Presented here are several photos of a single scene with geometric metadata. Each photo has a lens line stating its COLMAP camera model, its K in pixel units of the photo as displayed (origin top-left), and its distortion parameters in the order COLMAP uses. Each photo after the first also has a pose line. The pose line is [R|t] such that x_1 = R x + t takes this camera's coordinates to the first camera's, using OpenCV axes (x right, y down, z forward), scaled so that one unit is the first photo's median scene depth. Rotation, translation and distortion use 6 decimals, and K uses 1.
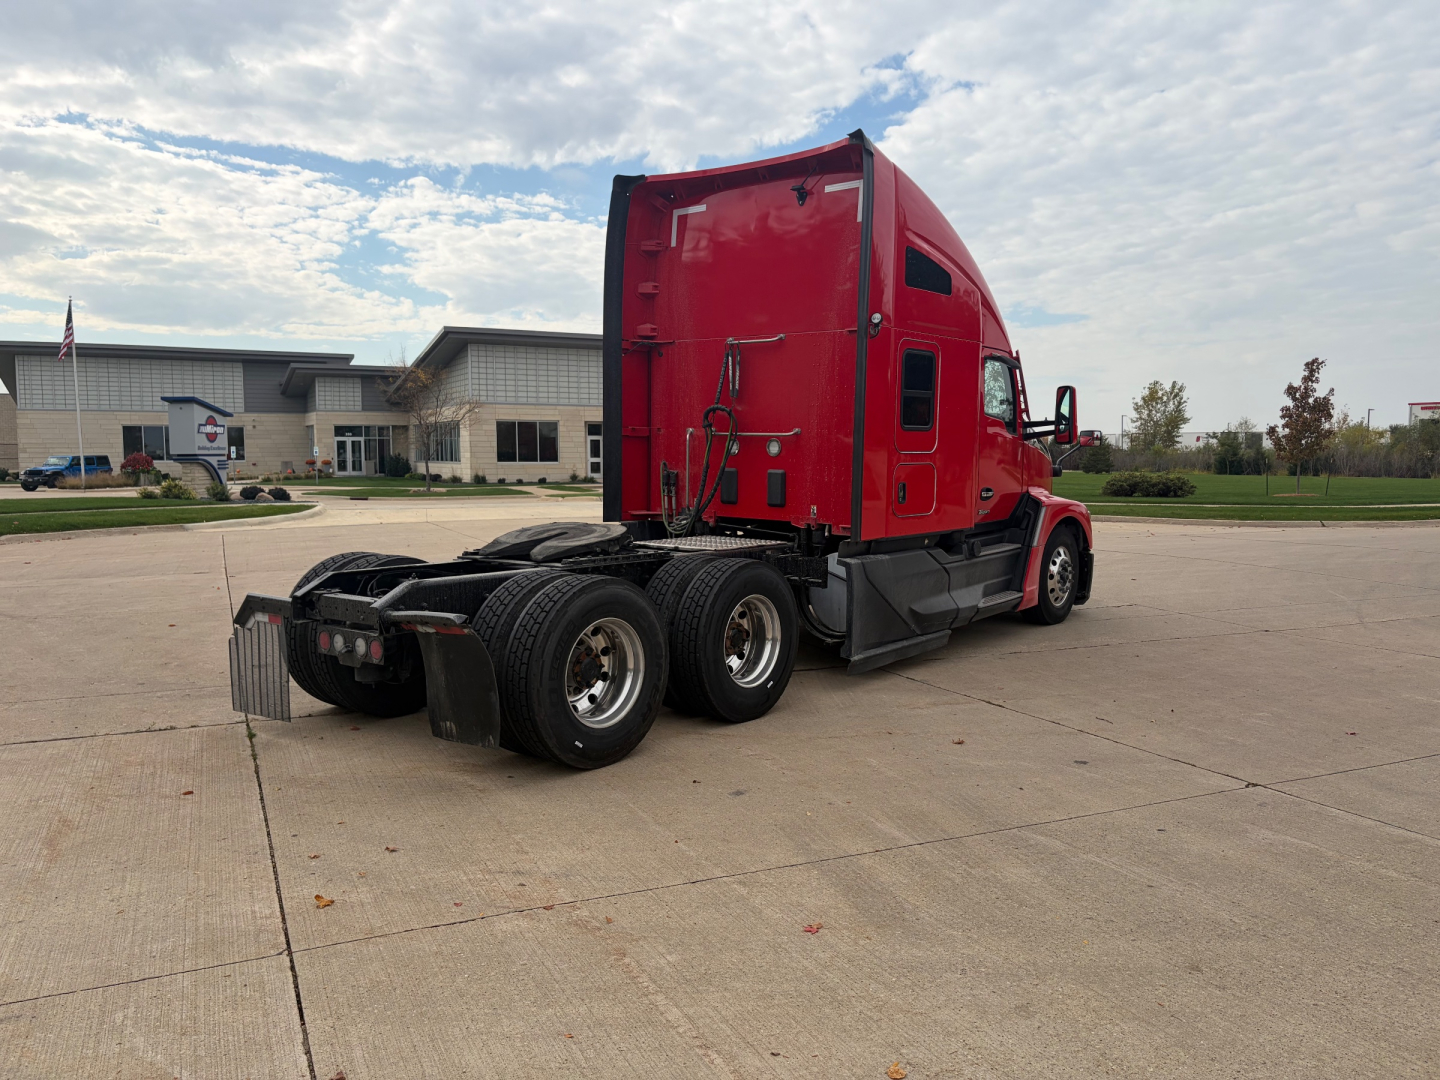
lens RADIAL K [[1084.2, 0, 720.0], [0, 1084.2, 540.0], [0, 0, 1]] dist [0.064909, -0.049026]
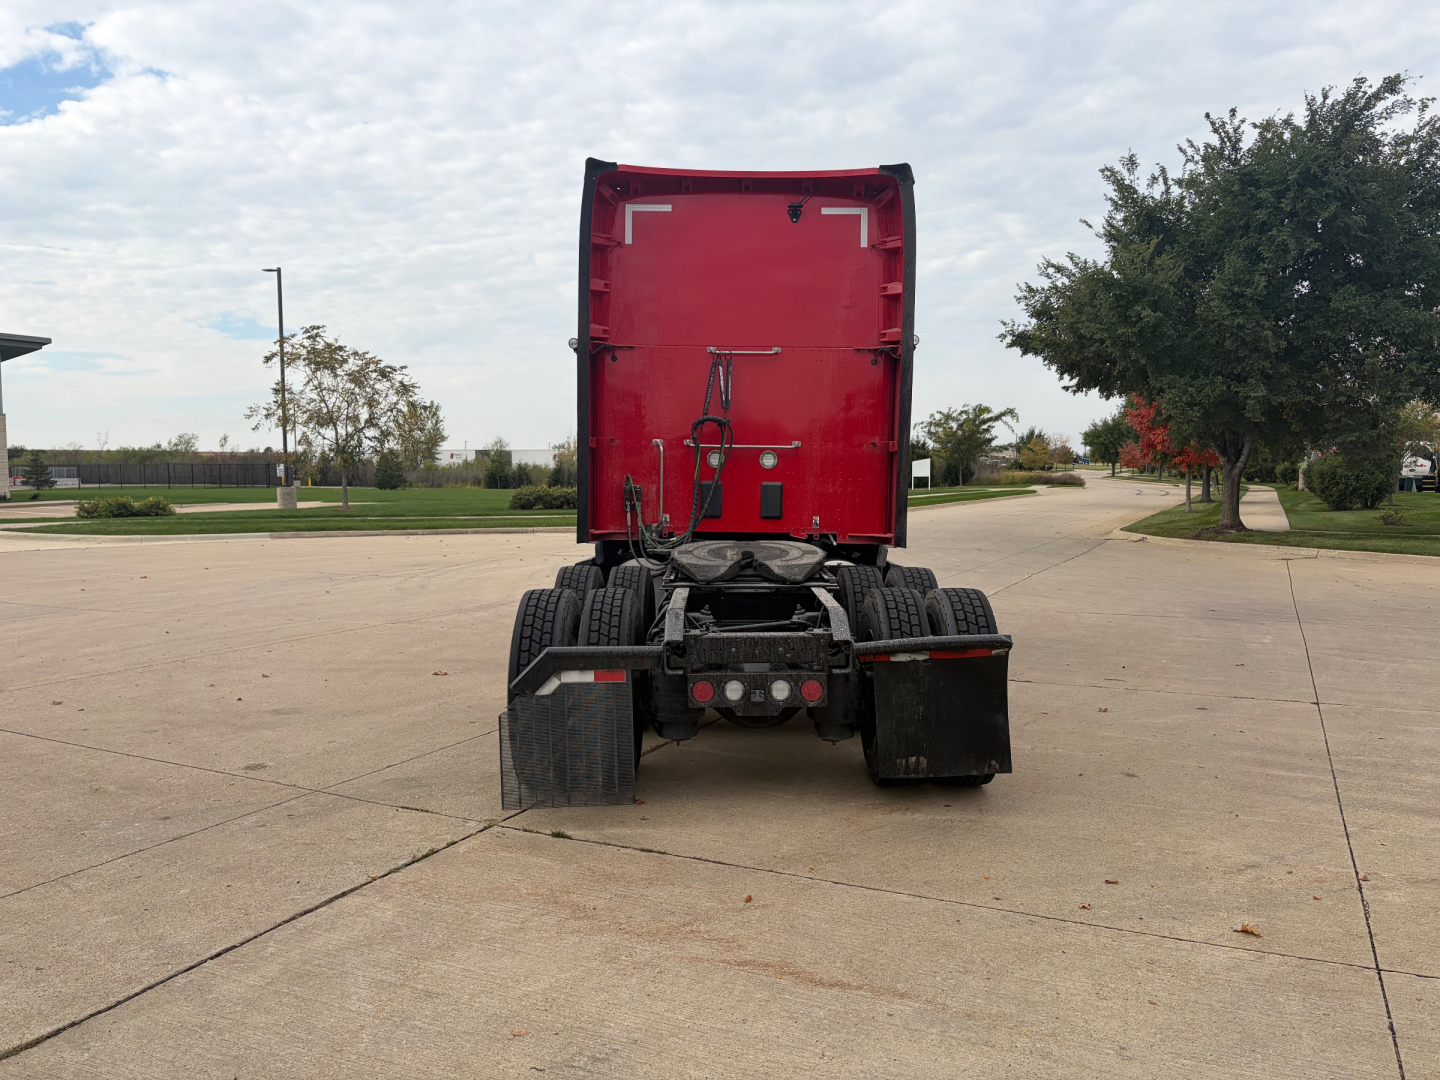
lens RADIAL K [[1089.1, 0, 720.0], [0, 1089.1, 540.0], [0, 0, 1]] dist [0.001512, -0.006451]
pose [[0.778475, -0.045131, 0.626051, -0.586185], [0.054324, 0.998514, 0.004431, -0.018101], [-0.625321, 0.030560, 0.779769, 0.241878]]
